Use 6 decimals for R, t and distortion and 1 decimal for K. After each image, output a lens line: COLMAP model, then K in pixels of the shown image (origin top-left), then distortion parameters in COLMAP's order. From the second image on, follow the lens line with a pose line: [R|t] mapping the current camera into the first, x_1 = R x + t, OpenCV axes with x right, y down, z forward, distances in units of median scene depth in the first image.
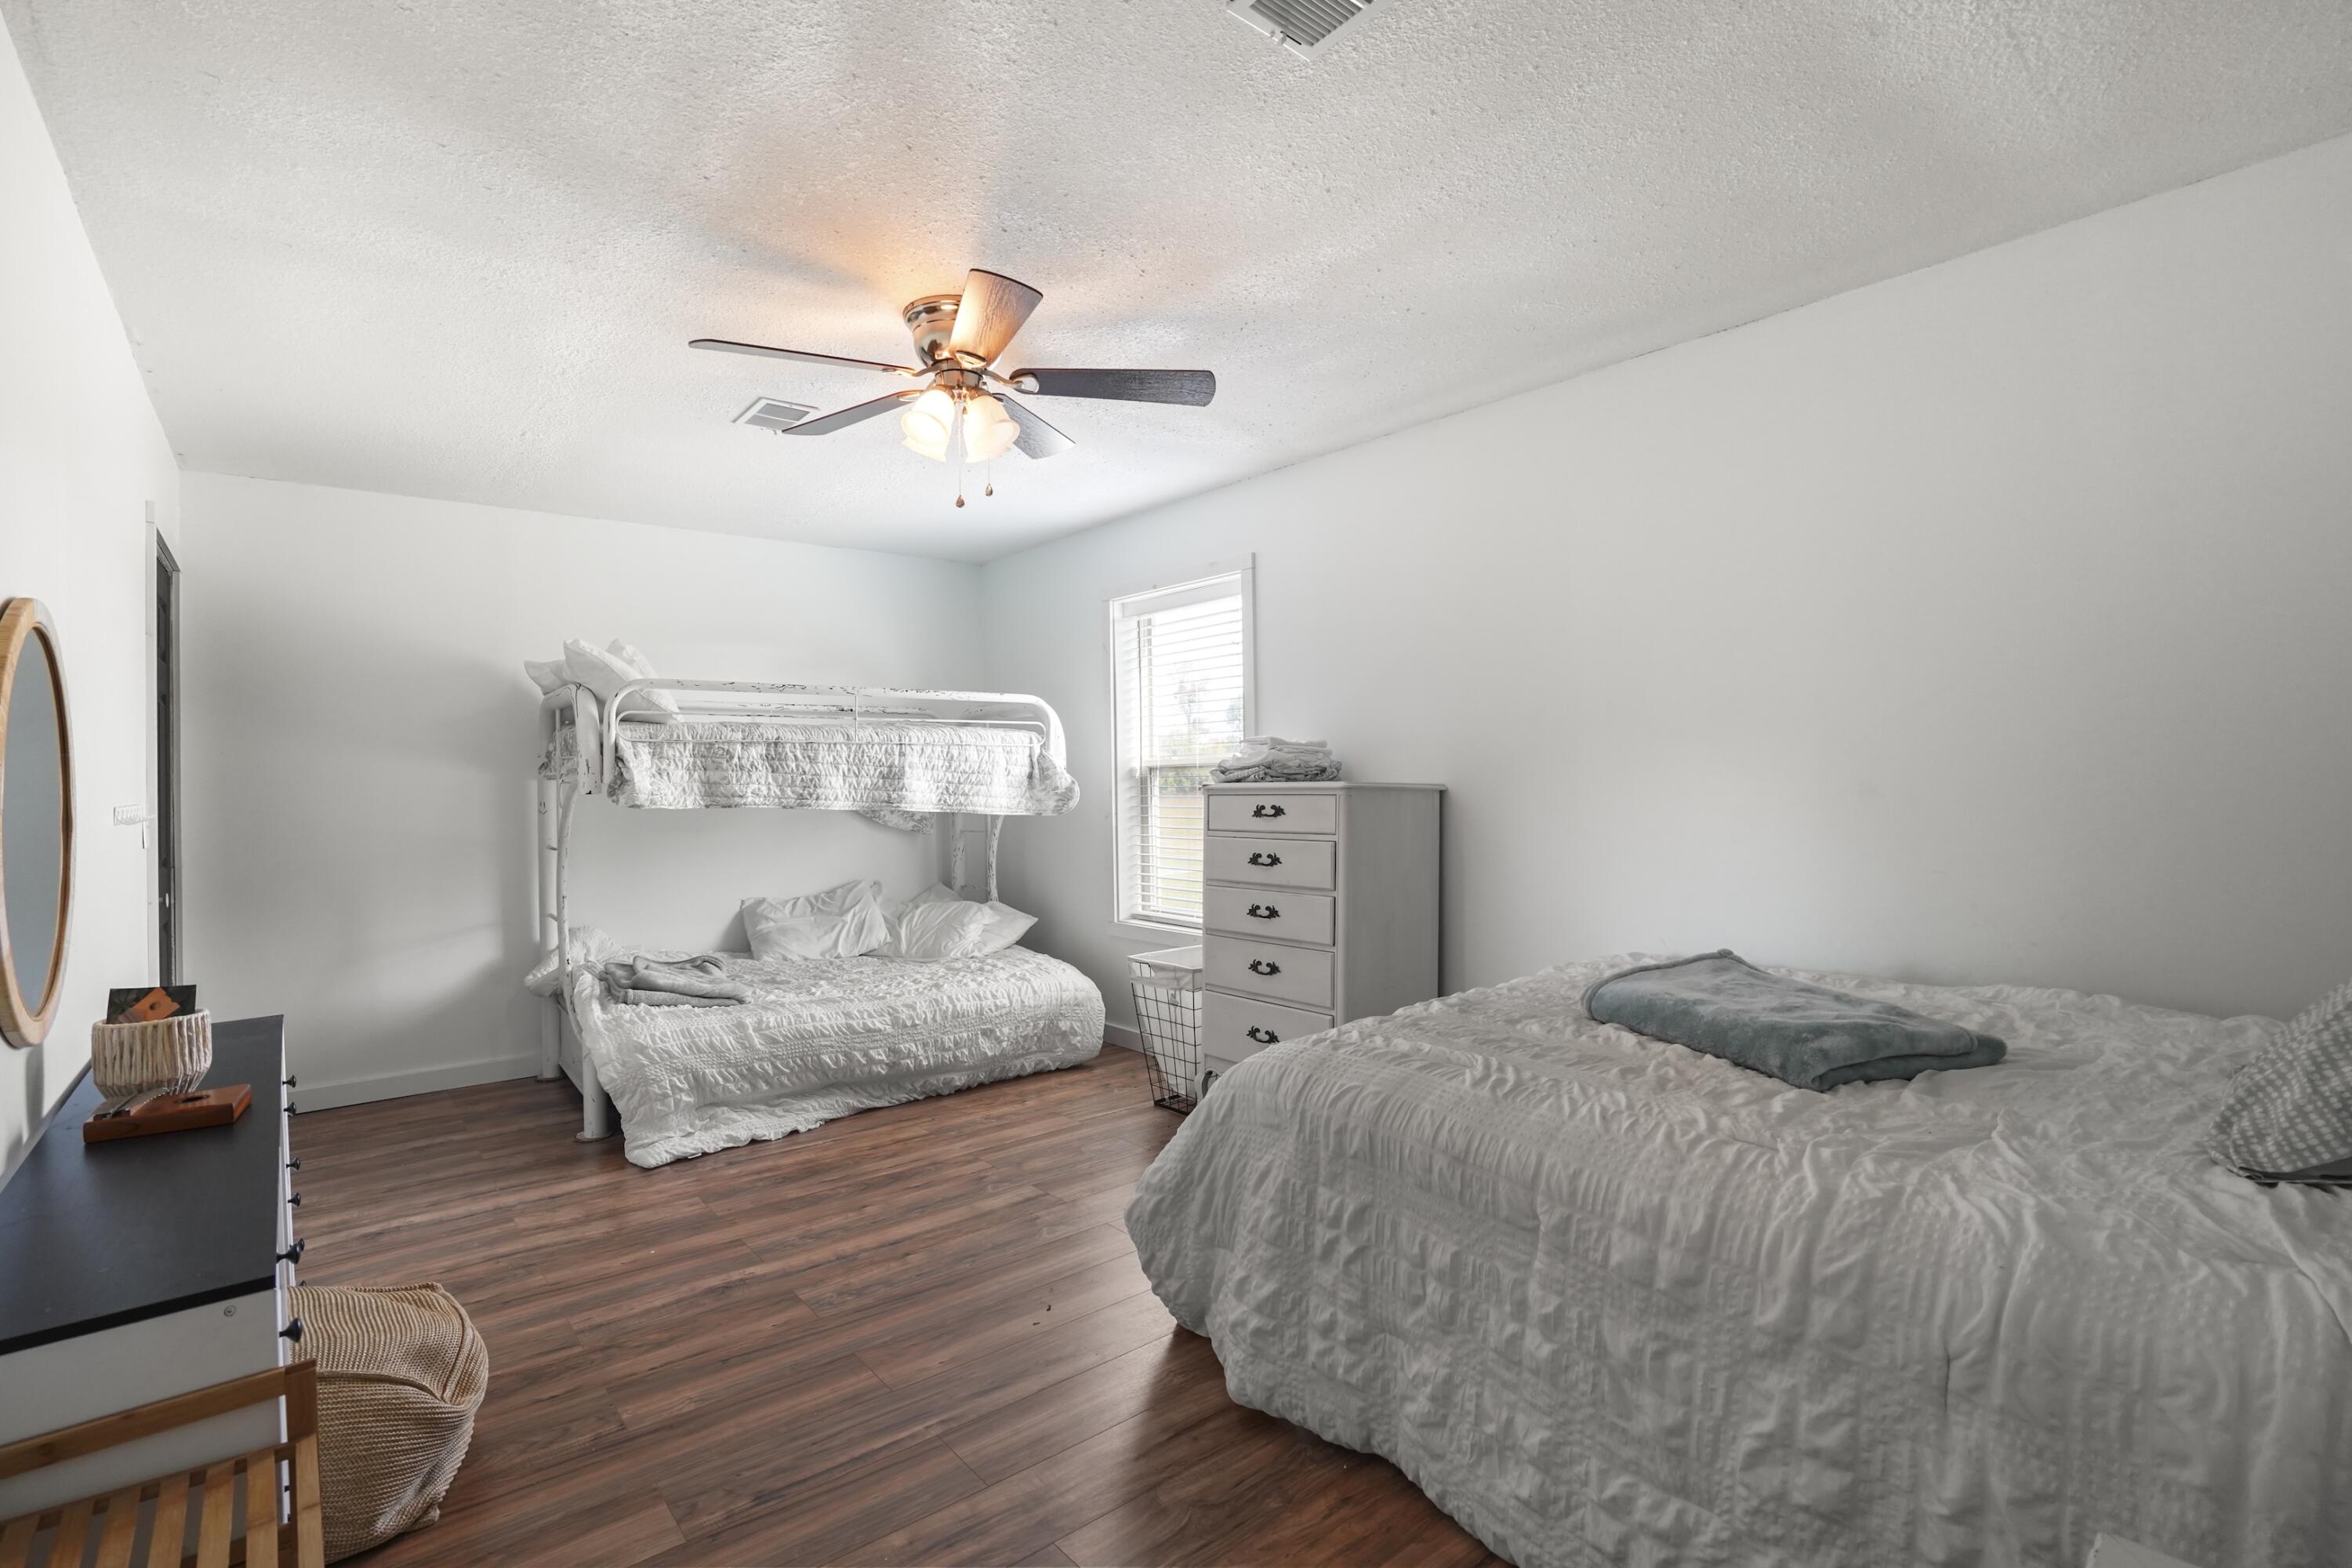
lens RADIAL K [[1087.2, 0, 1176.0], [0, 1087.2, 784.0], [0, 0, 1]] dist [-0.022077, 0.000282]
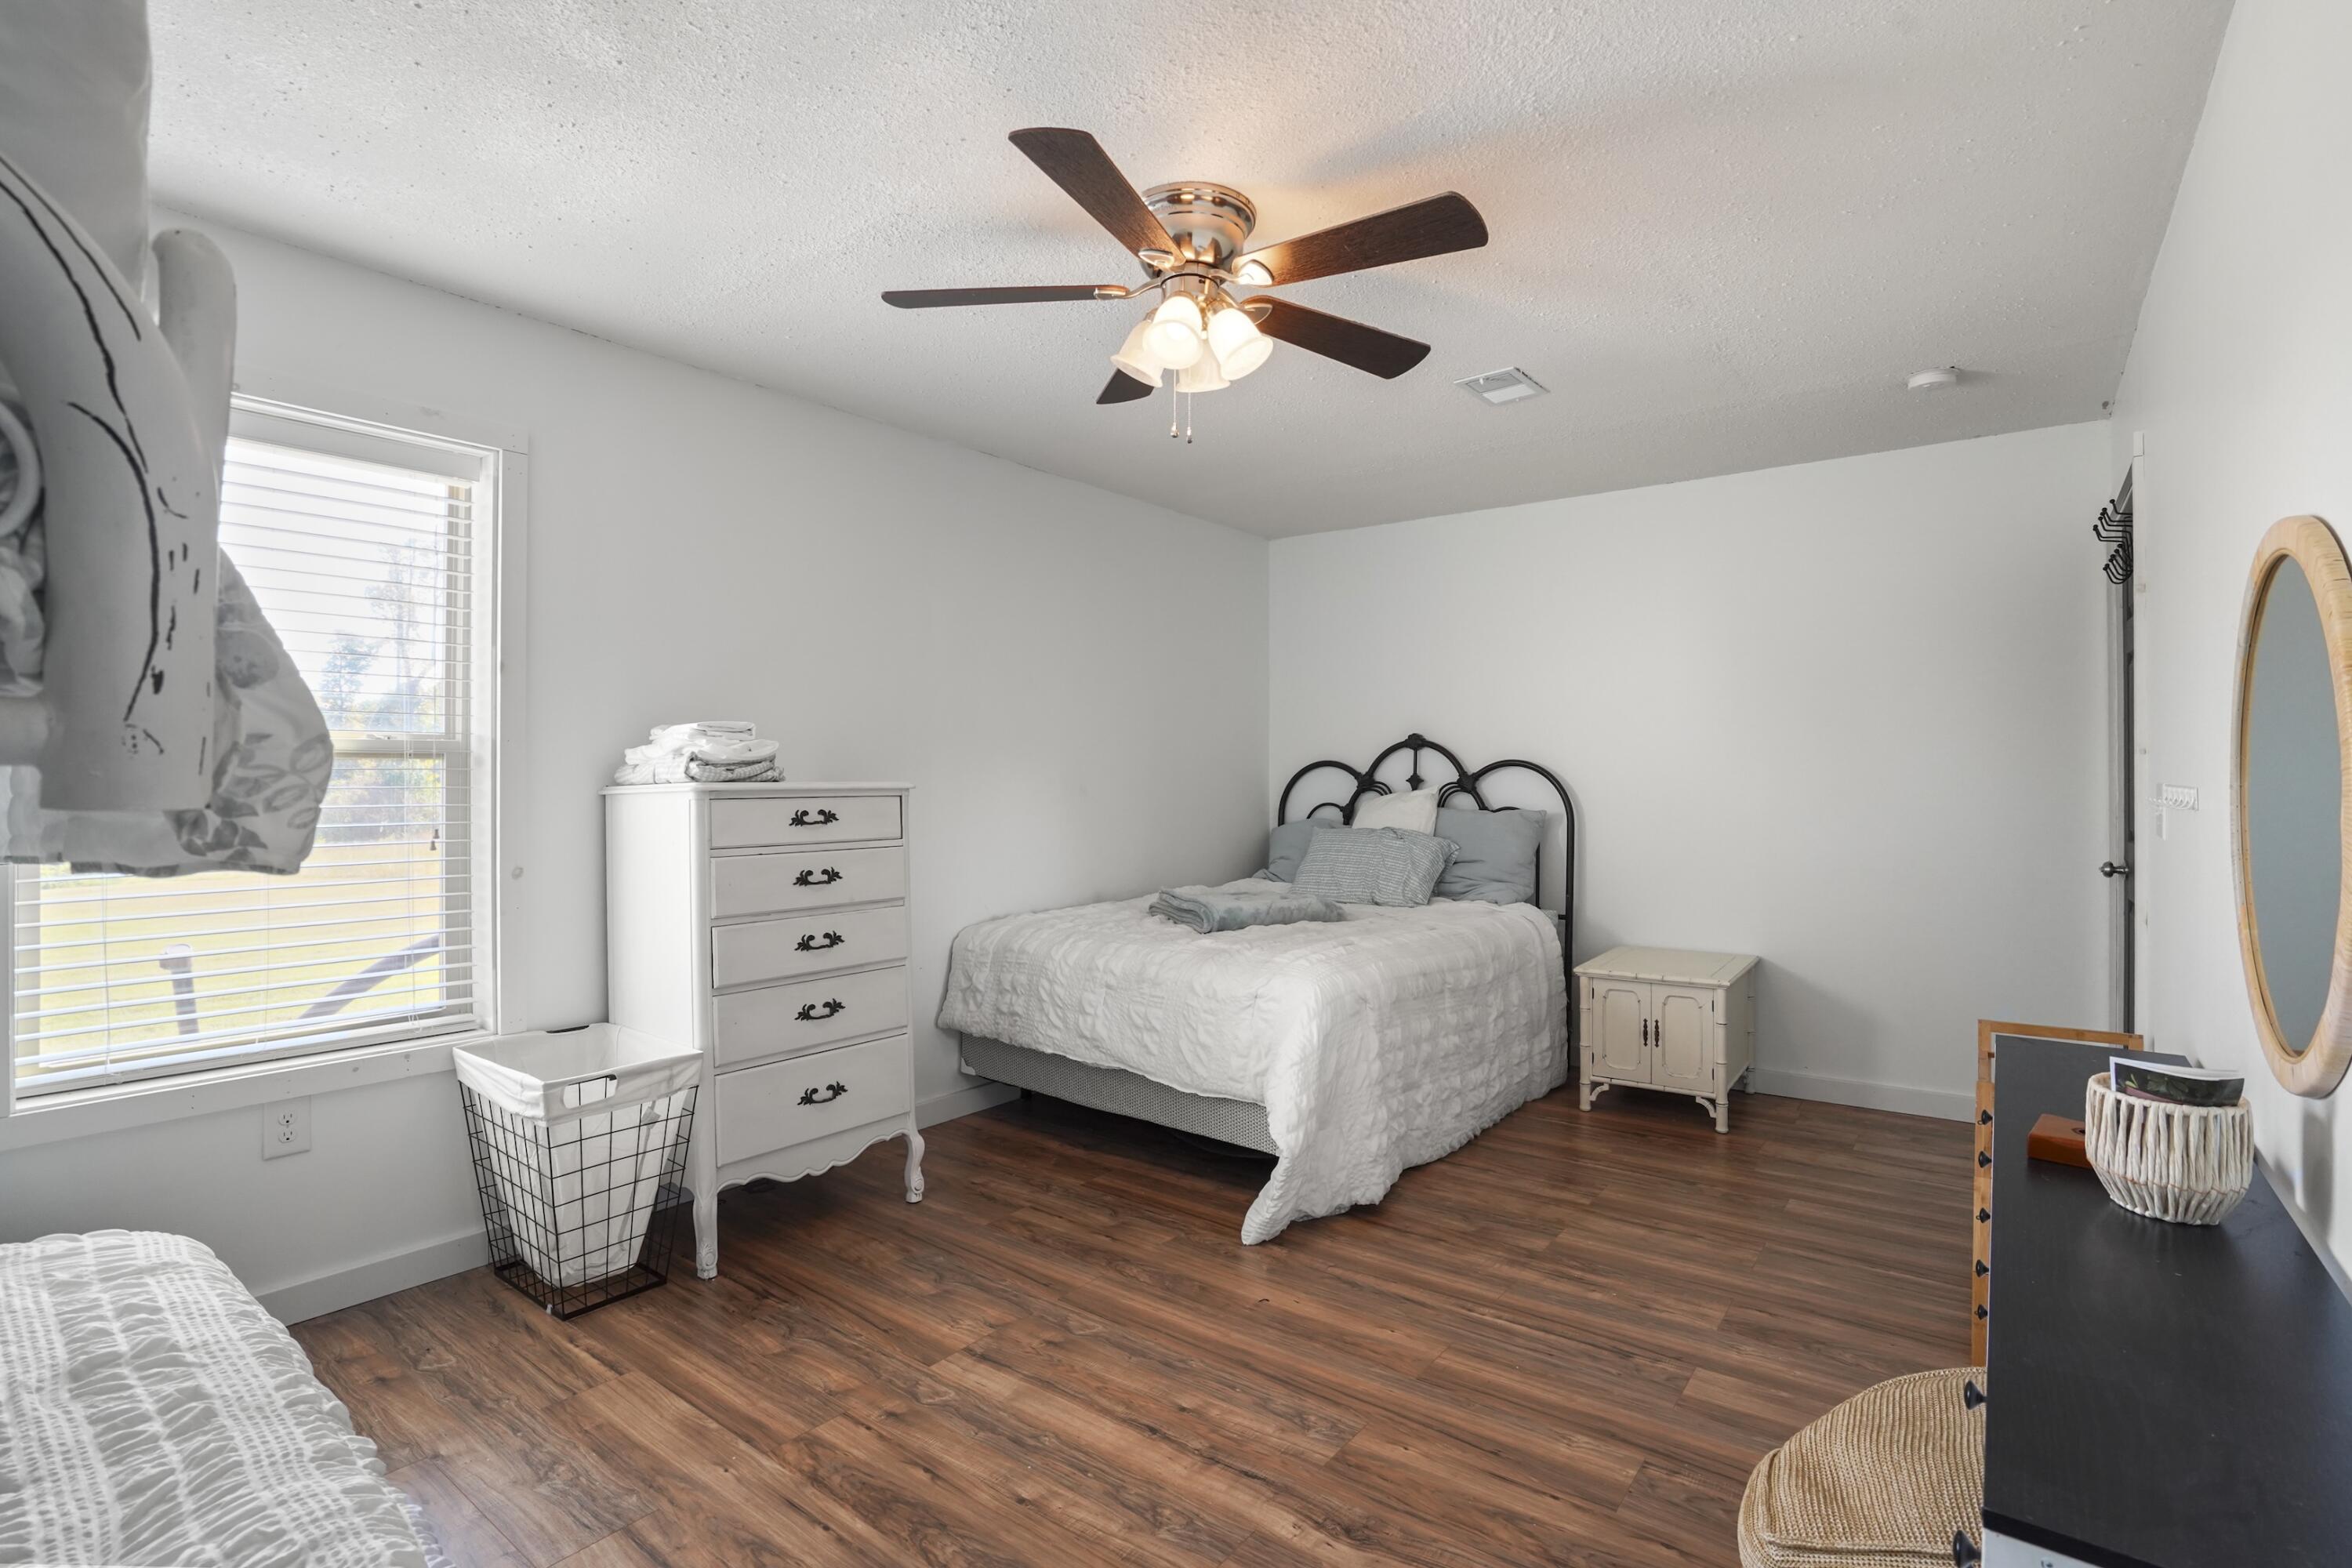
lens RADIAL K [[1087.2, 0, 1176.0], [0, 1087.2, 784.0], [0, 0, 1]] dist [-0.022077, 0.000282]
pose [[-0.216537, 0.004876, 0.976262, -0.841878], [-0.001913, 0.999983, -0.005418, 0.004081], [-0.976272, -0.003041, -0.216525, 1.002439]]
